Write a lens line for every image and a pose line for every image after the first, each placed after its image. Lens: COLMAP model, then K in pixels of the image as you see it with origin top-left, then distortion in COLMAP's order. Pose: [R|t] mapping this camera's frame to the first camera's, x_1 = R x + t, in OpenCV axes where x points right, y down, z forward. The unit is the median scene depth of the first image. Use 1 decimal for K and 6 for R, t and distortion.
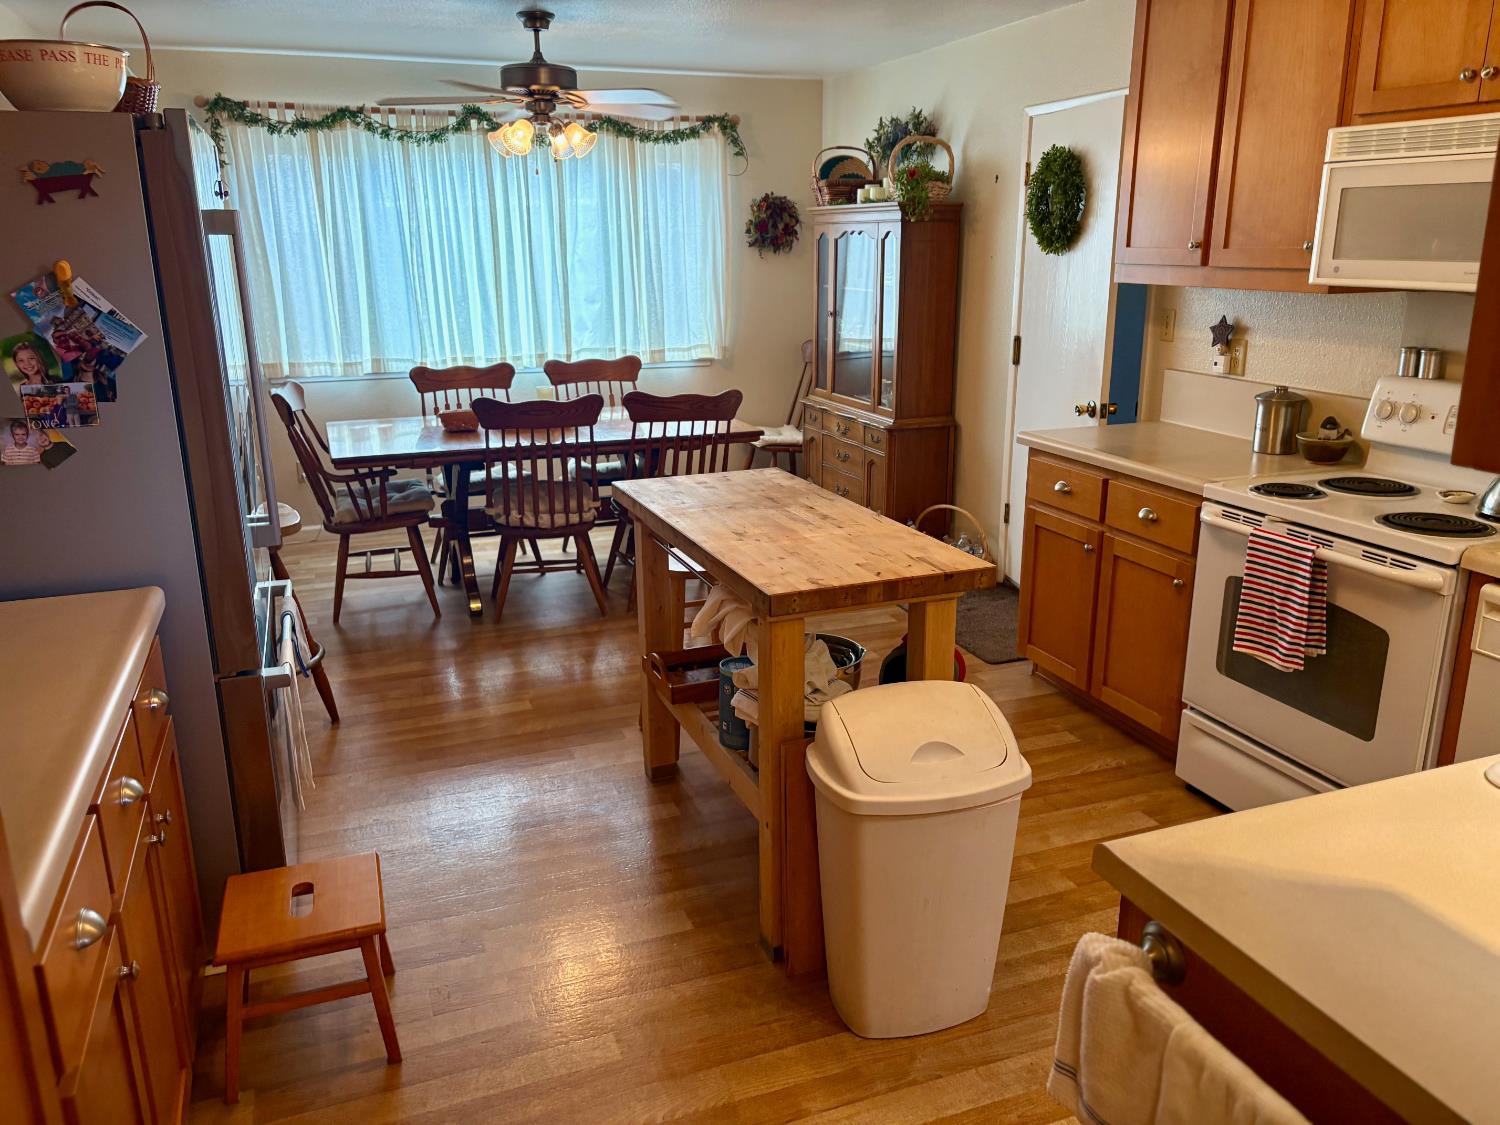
lens RADIAL K [[1127.1, 0, 748.7], [0, 1127.1, 557.7], [0, 0, 1]] dist [0.015059, -0.023080]
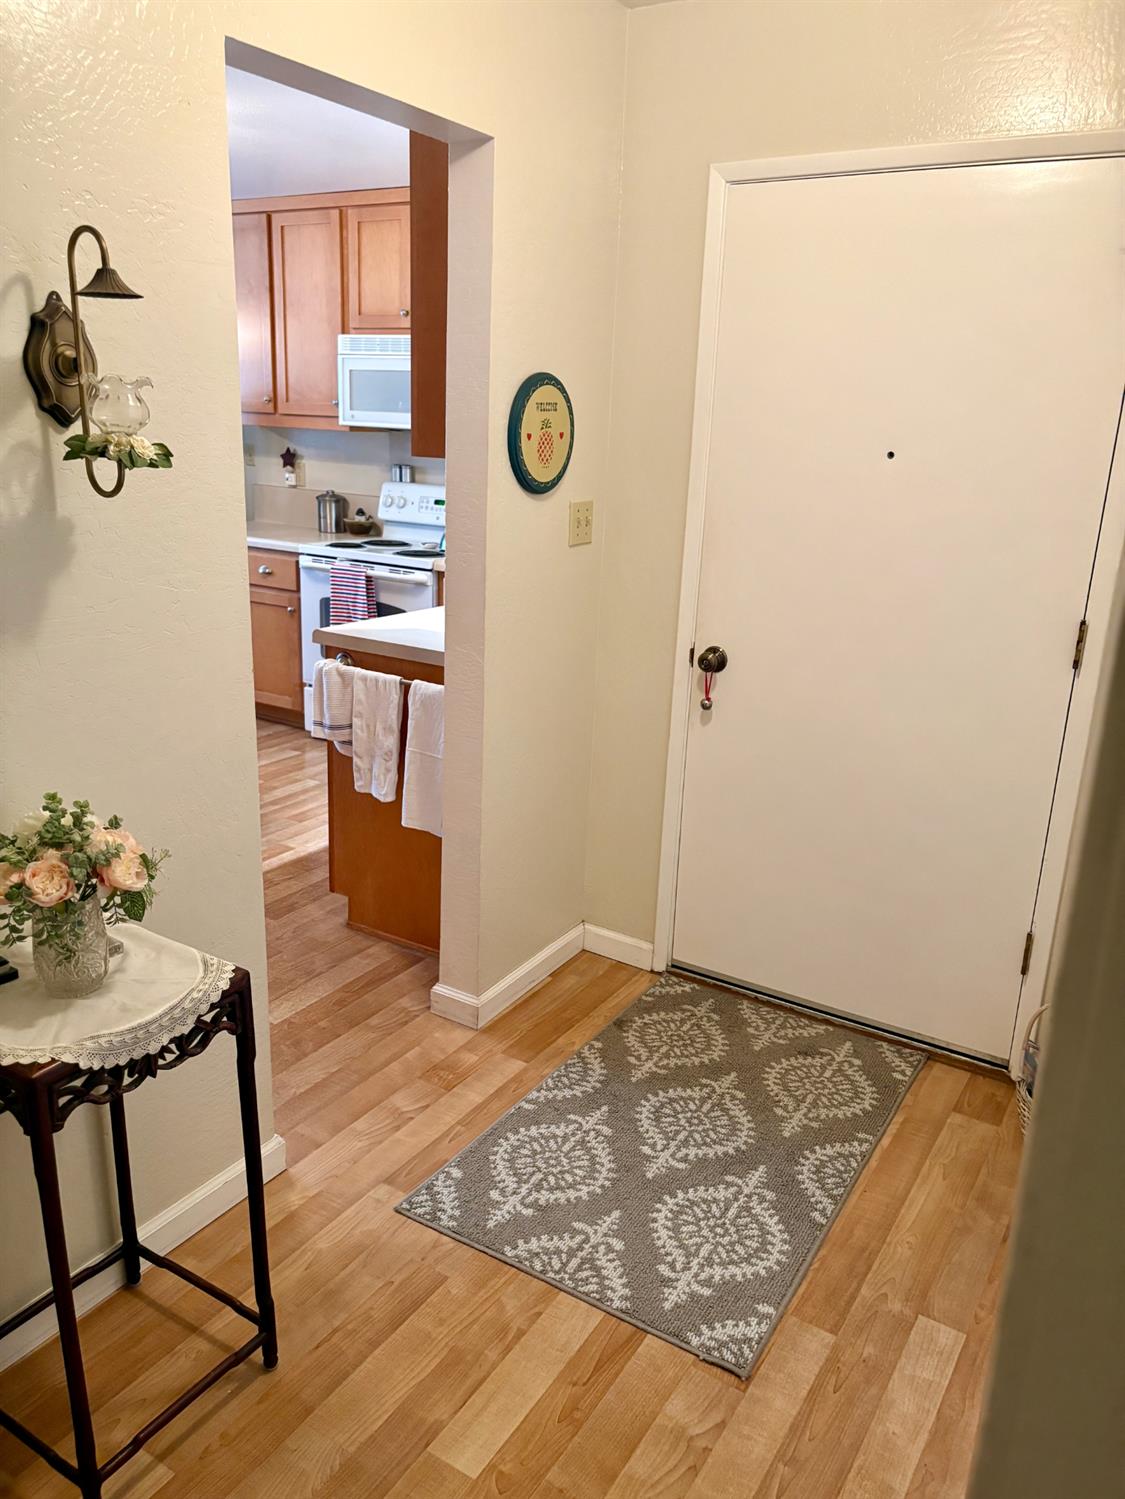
lens RADIAL K [[1126.3, 0, 576.8], [0, 1126.3, 748.2], [0, 0, 1]] dist [0.015059, -0.023080]
pose [[0.779763, -0.138461, 0.610572, -0.329966], [0.125049, 0.990031, 0.064811, 0.173833], [-0.613459, 0.025814, 0.789304, -0.548753]]
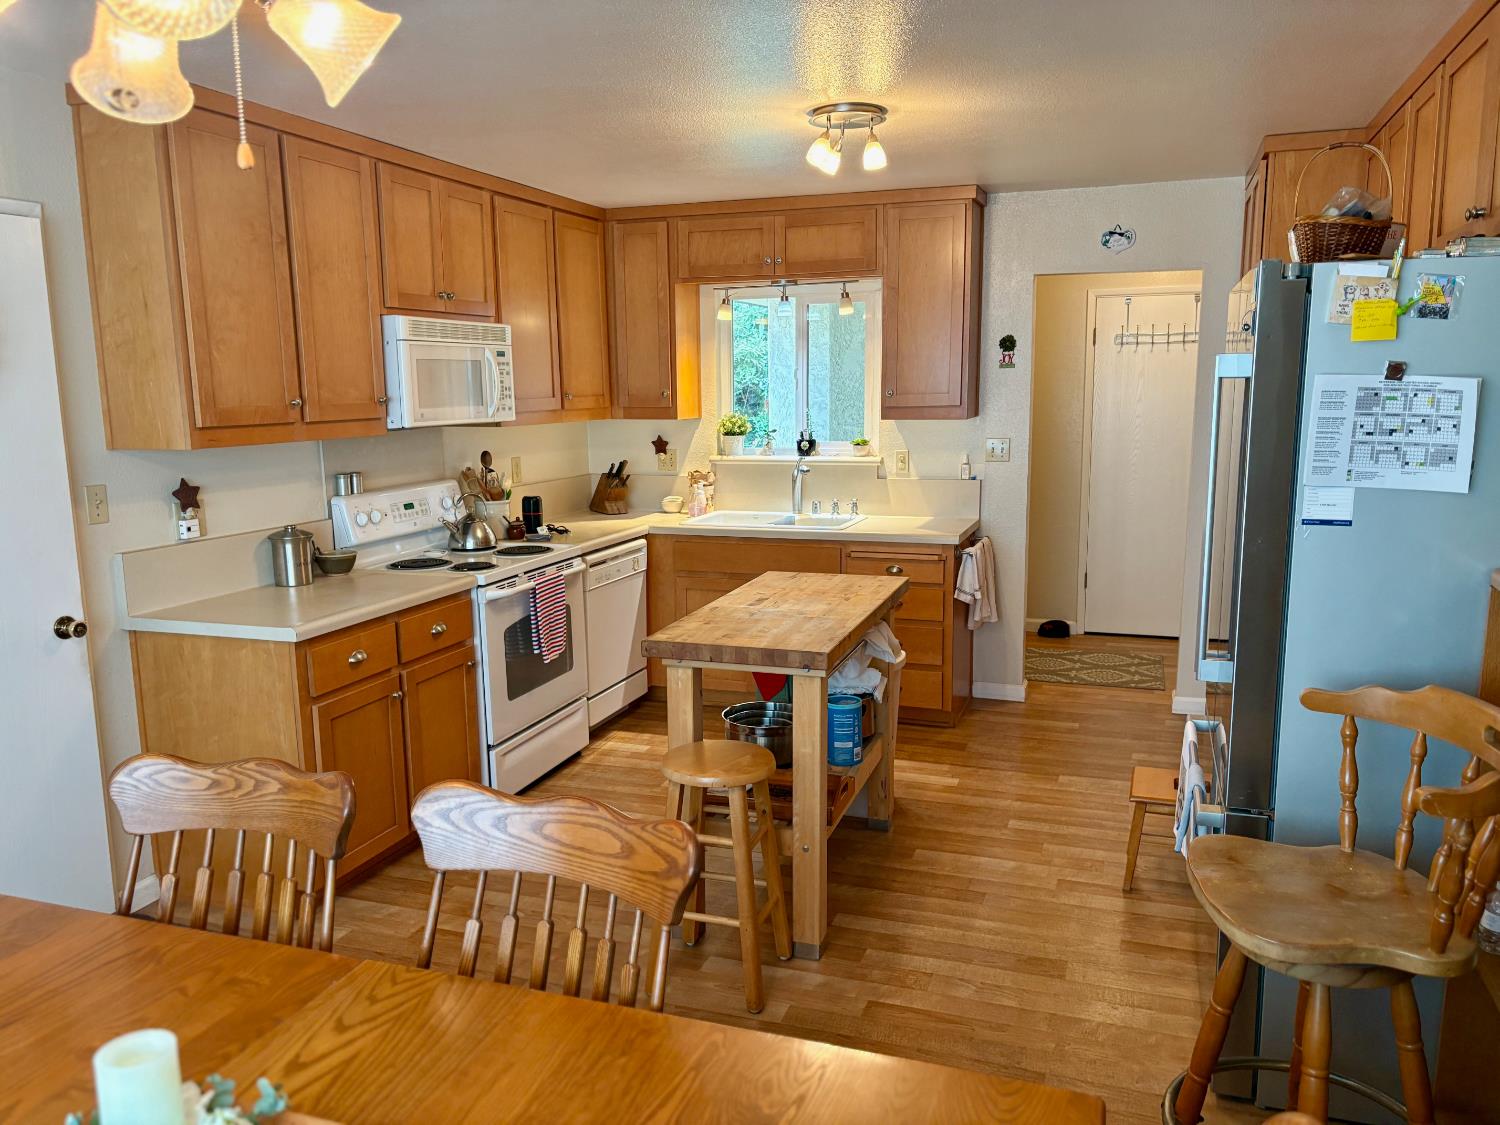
lens RADIAL K [[1127.1, 0, 755.7], [0, 1127.1, 568.4], [0, 0, 1]] dist [0.015059, -0.023080]
pose [[-0.764553, -0.090038, 0.638241, -0.674406], [0.193633, 0.912375, 0.360664, -0.483199], [-0.614789, 0.399332, -0.680124, 1.692175]]
